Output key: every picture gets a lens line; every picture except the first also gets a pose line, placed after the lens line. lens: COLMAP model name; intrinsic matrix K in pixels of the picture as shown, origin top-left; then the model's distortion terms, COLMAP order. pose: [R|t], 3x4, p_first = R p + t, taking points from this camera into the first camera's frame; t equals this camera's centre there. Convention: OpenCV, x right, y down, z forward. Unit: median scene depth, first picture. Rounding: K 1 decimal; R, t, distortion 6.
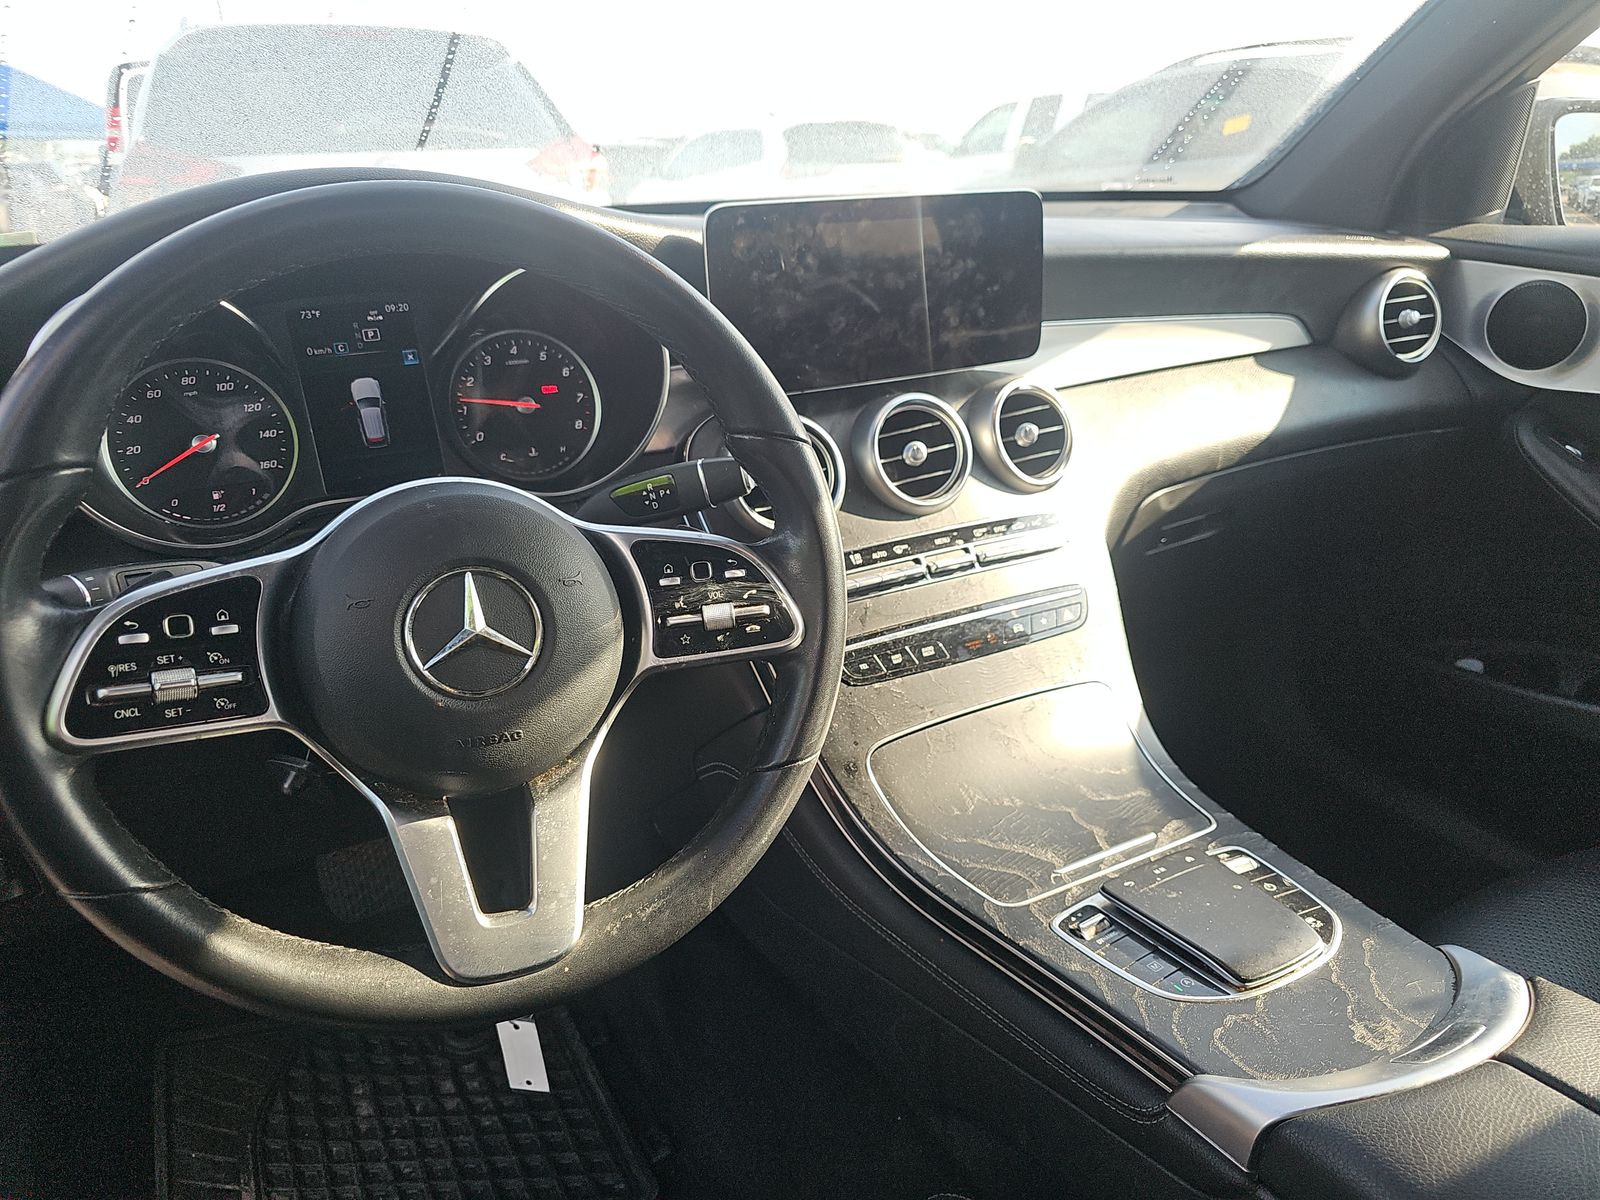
lens RADIAL K [[1061.1, 0, 797.2], [0, 1061.1, 606.2], [0, 0, 1]] dist [0.018370, -0.015994]
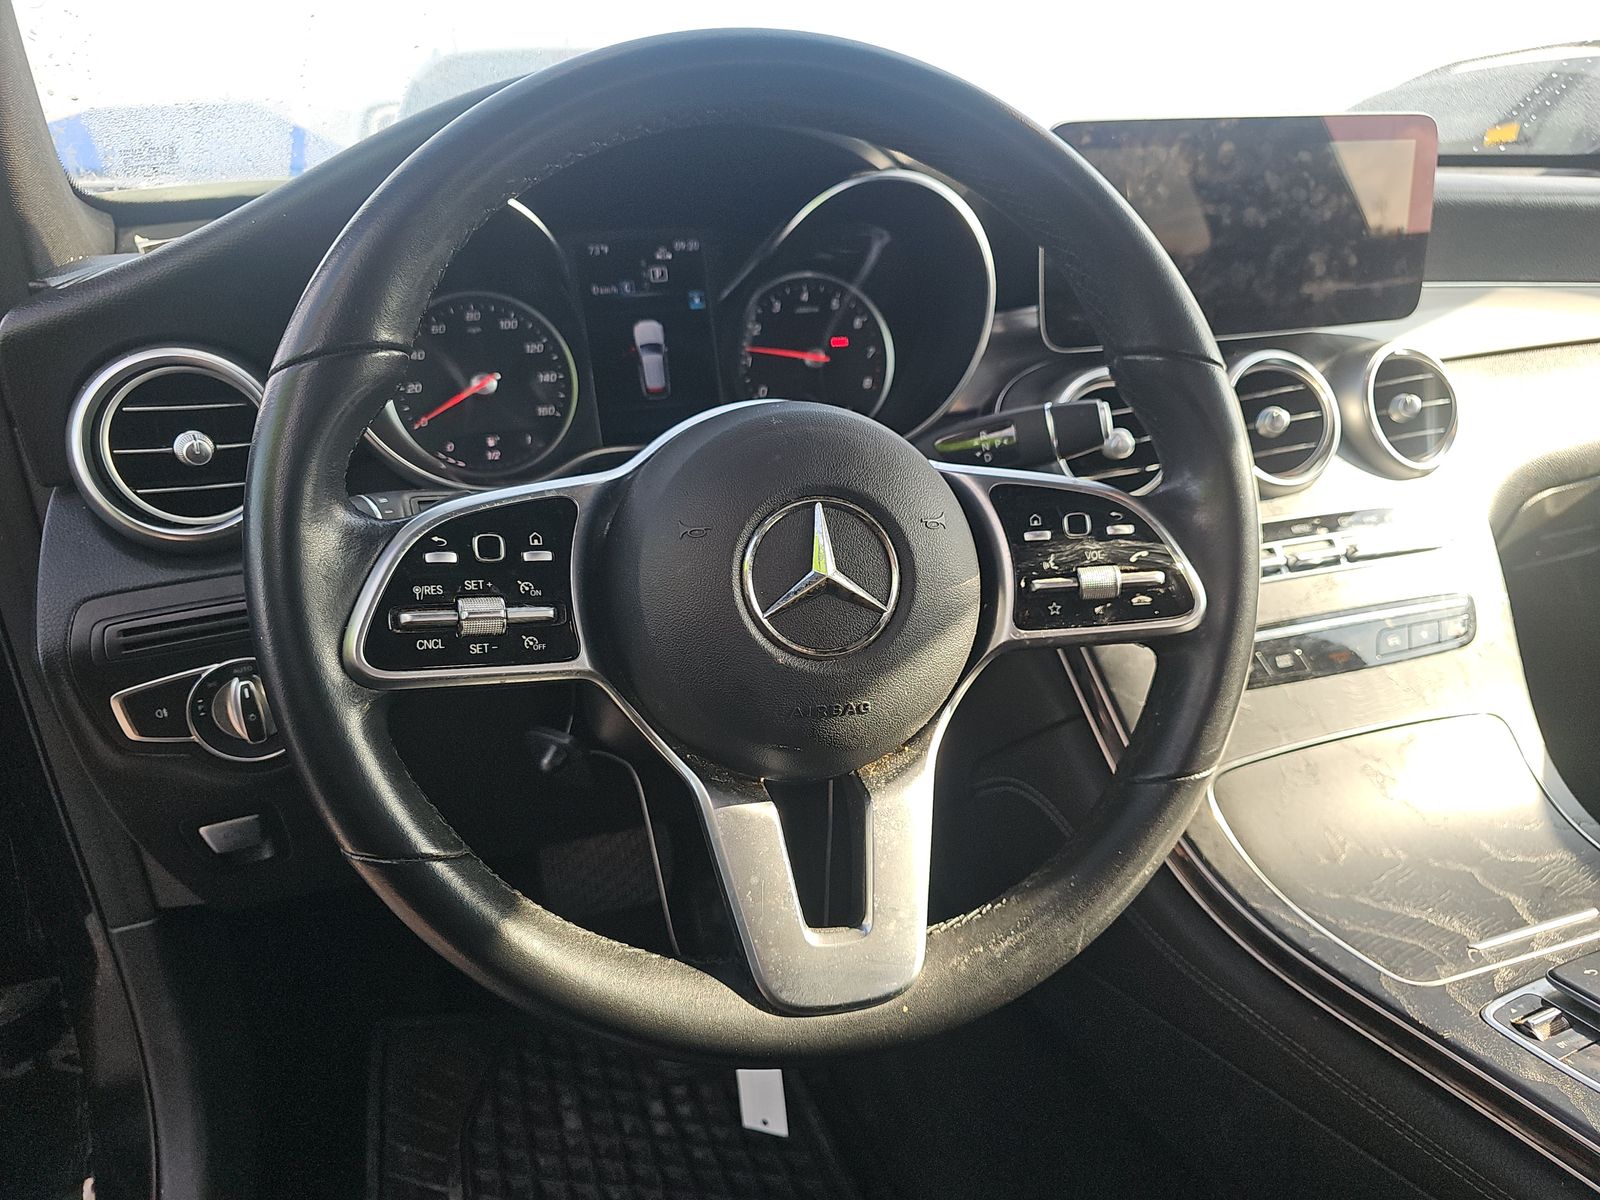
lens RADIAL K [[1061.1, 0, 788.7], [0, 1061.1, 609.4], [0, 0, 1]] dist [0.018370, -0.015994]
pose [[0.985410, 0.051273, -0.162291, -0.137298], [-0.055628, 0.998200, -0.022404, 0.048212], [0.160851, 0.031105, 0.986489, 0.139936]]
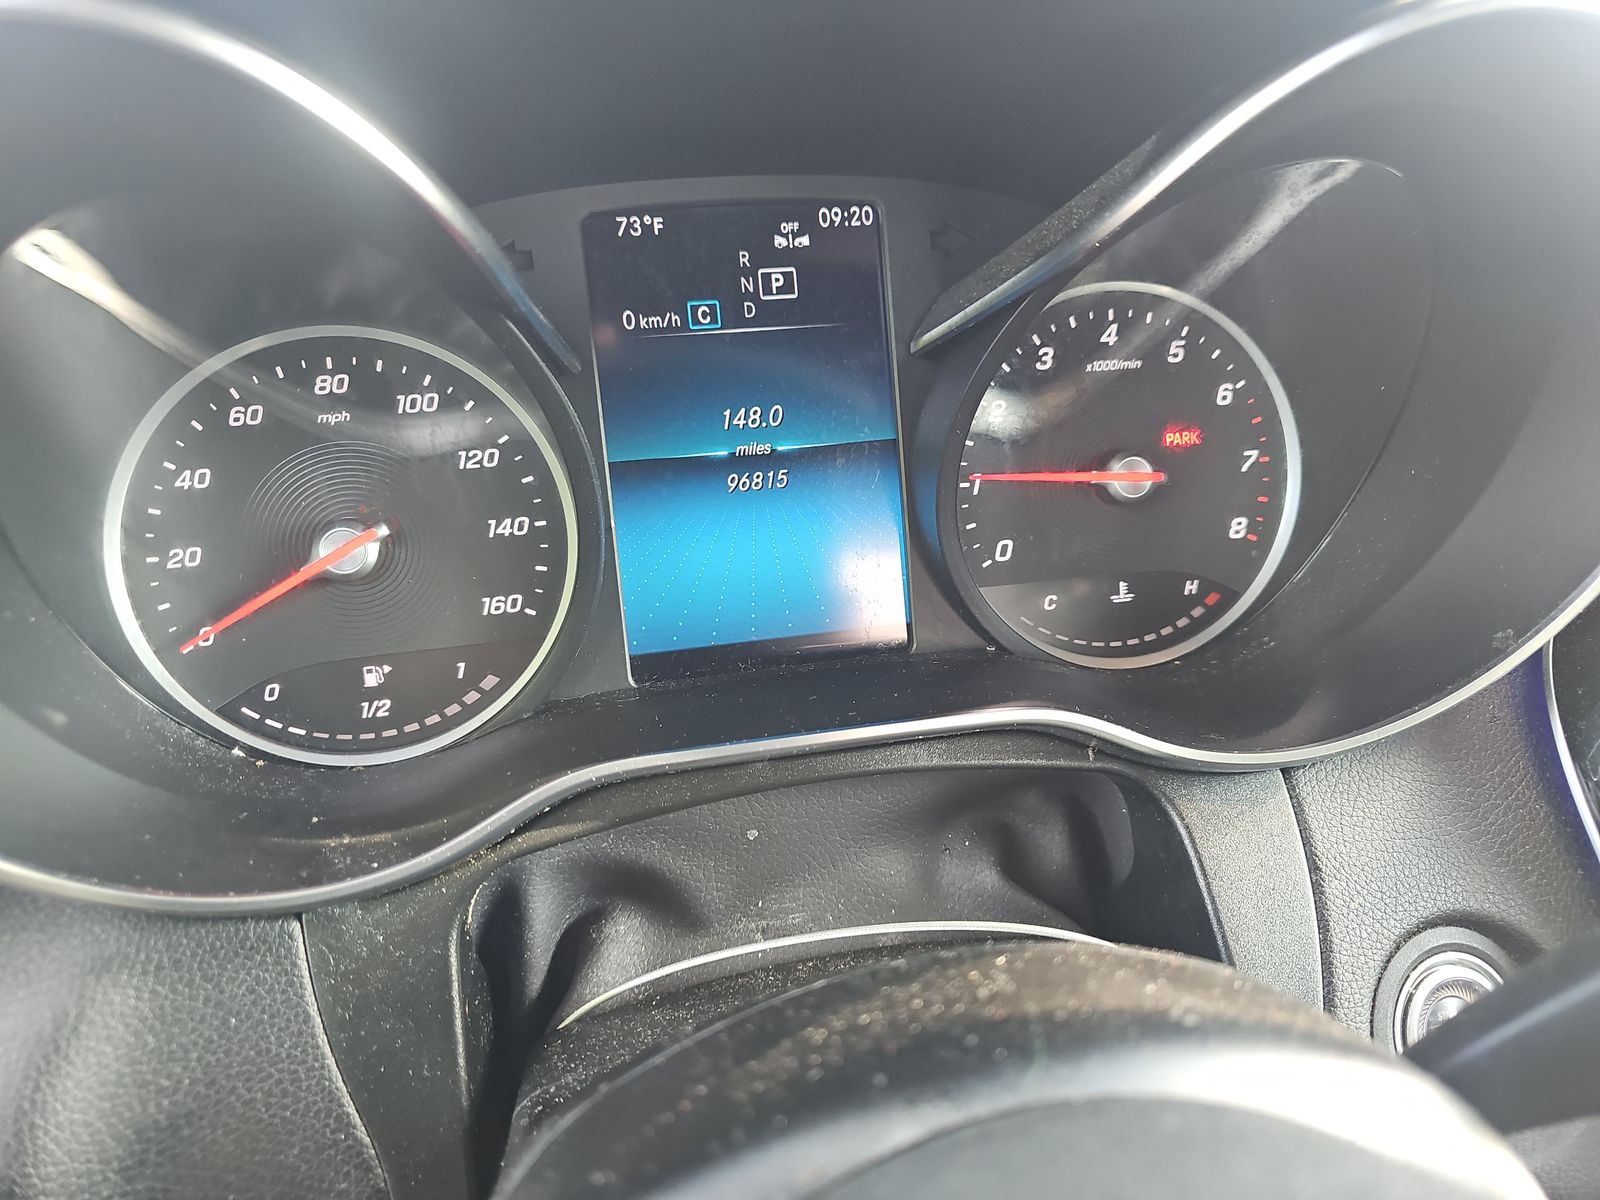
lens RADIAL K [[1061.1, 0, 796.8], [0, 1061.1, 601.7], [0, 0, 1]] dist [0.018370, -0.015994]
pose [[0.958557, 0.095231, -0.268513, -0.297371], [-0.098487, 0.995137, 0.001350, -0.150036], [0.267336, 0.025151, 0.963275, 0.673937]]
